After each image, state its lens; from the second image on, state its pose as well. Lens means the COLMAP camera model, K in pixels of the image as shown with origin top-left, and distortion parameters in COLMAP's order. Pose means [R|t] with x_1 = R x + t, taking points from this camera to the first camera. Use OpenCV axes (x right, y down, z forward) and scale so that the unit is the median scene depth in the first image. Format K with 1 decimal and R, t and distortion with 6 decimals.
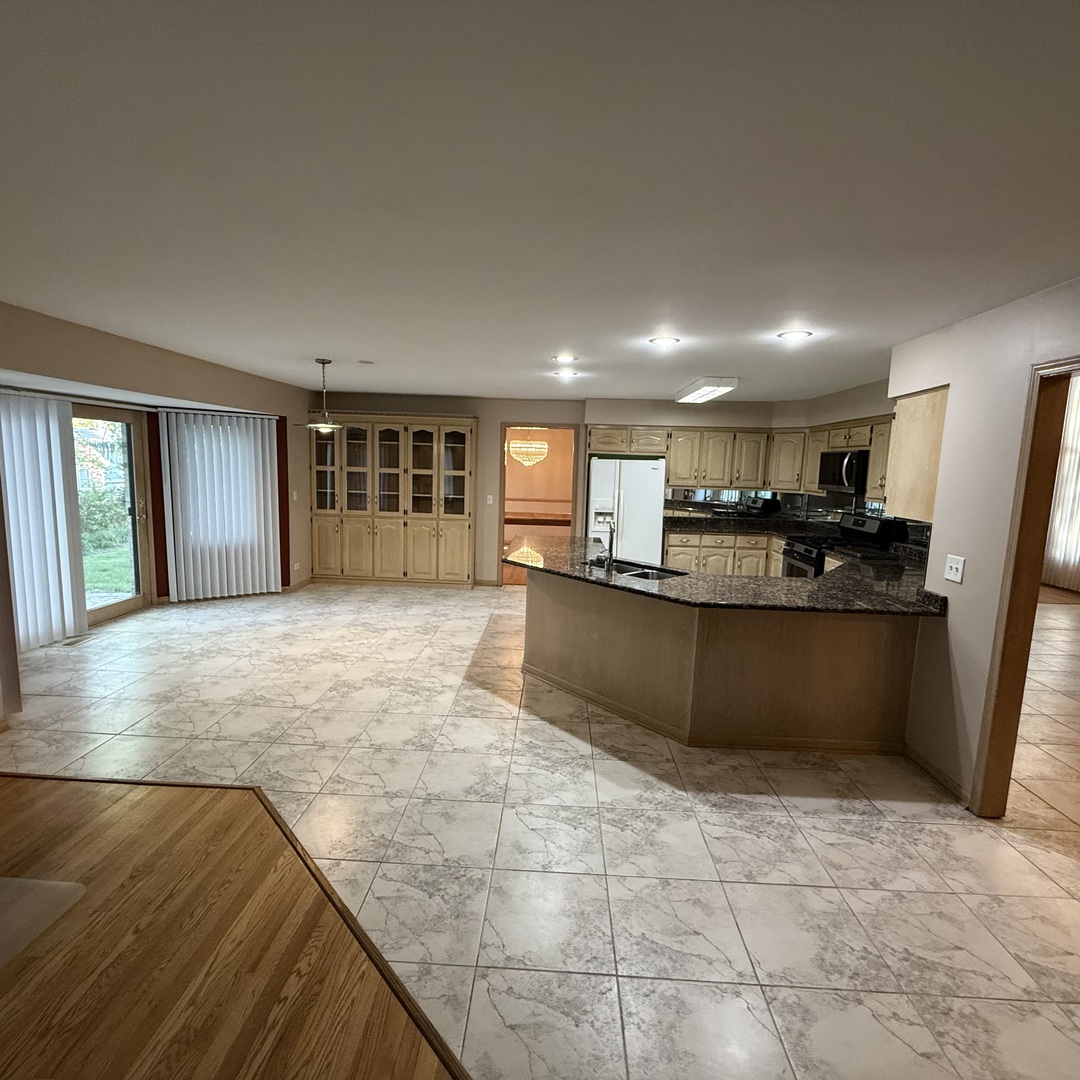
lens RADIAL K [[573.4, 0, 536.5], [0, 573.4, 542.3], [0, 0, 1]] dist [0.001218, 0.000170]
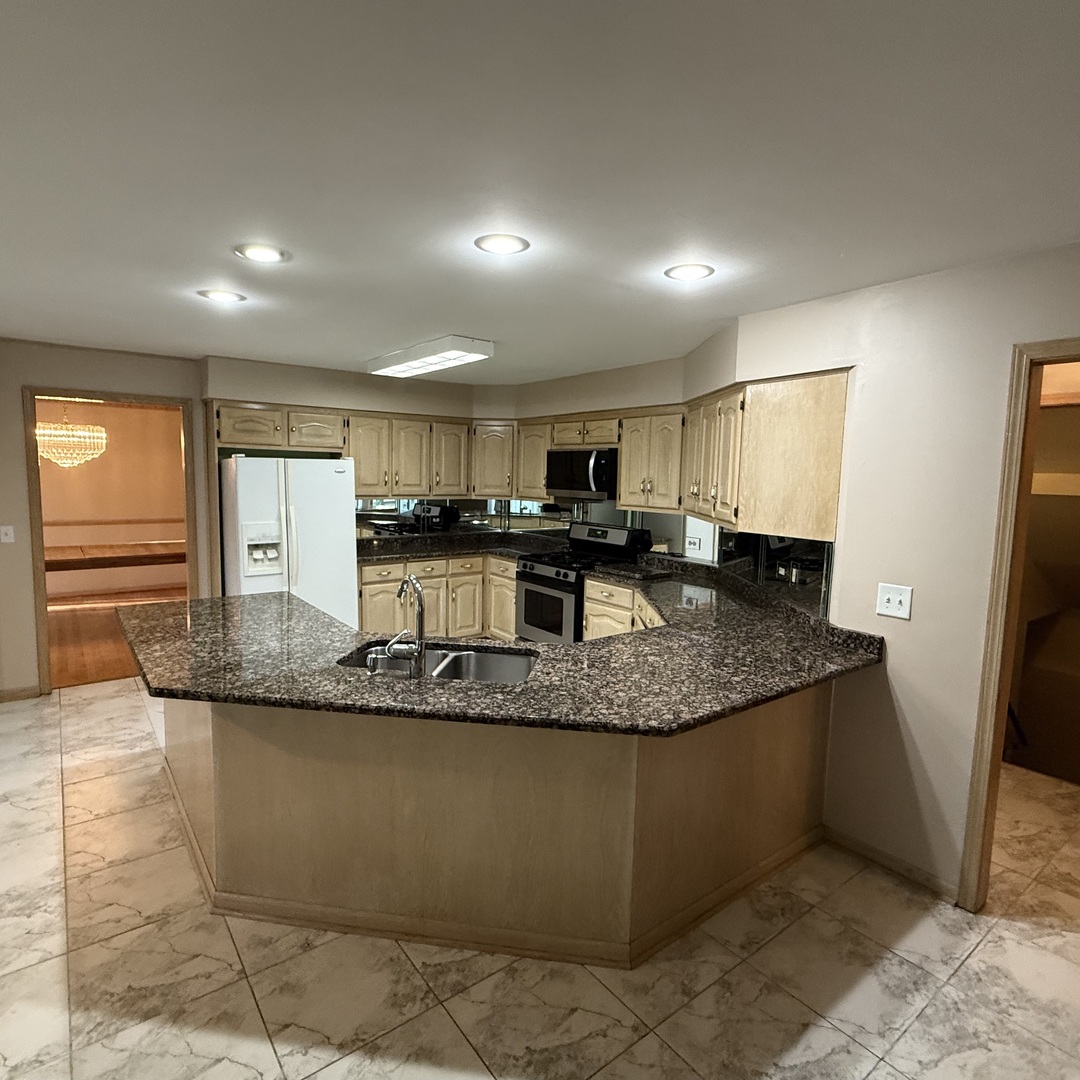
lens RADIAL K [[629.7, 0, 542.2], [0, 629.7, 541.2], [0, 0, 1]] dist [0.003441, -0.002103]
pose [[0.766164, -0.081286, 0.637484, -0.090562], [0.086906, 0.995961, 0.022547, -0.047482], [-0.636742, 0.038127, 0.770134, 0.311190]]
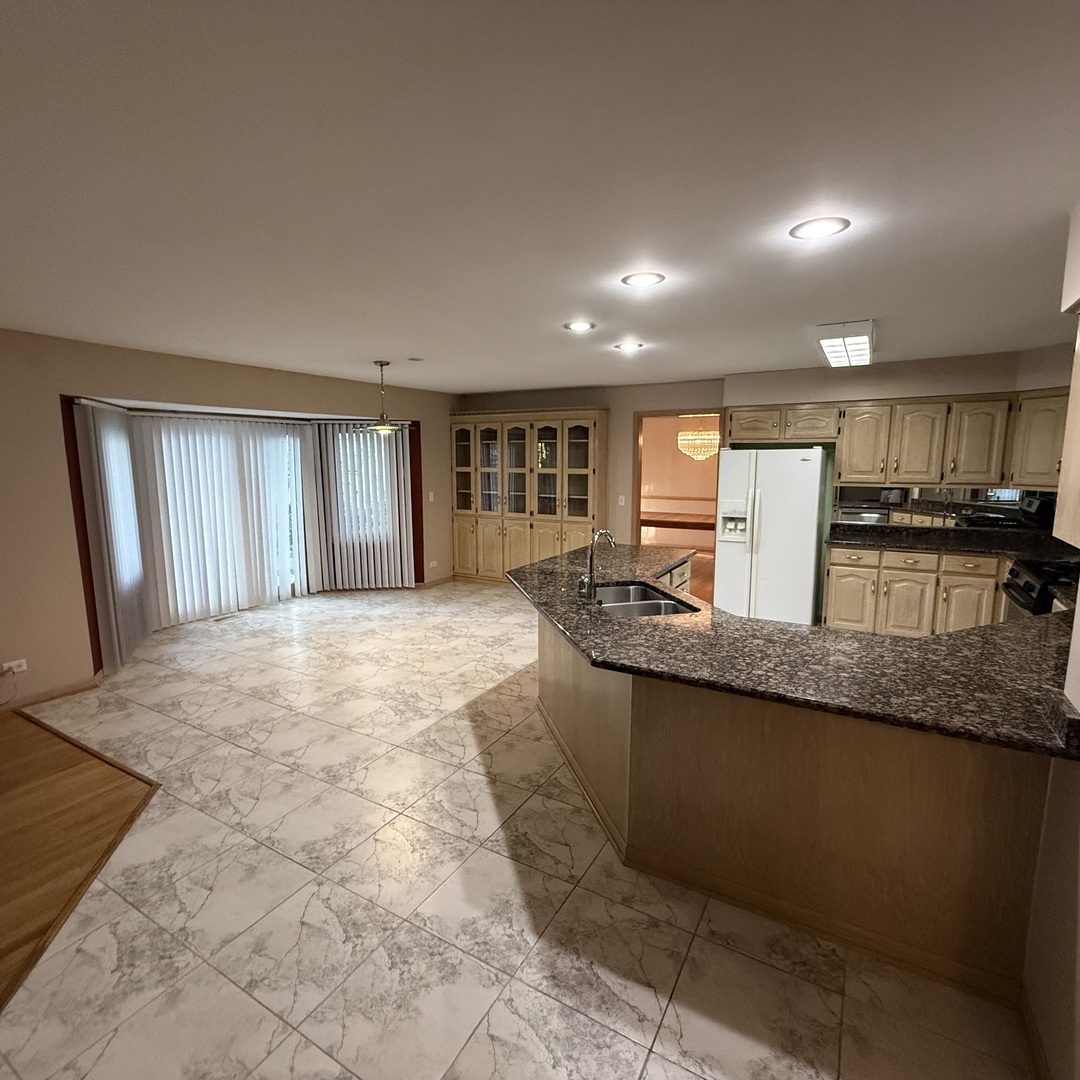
lens RADIAL K [[573.4, 0, 536.5], [0, 573.4, 540.2], [0, 0, 1]] dist [0.001218, 0.000170]
pose [[0.882966, 0.034701, -0.468153, 0.266498], [-0.034522, 0.999364, 0.008966, -0.019743], [0.468166, 0.008245, 0.883602, 0.188279]]
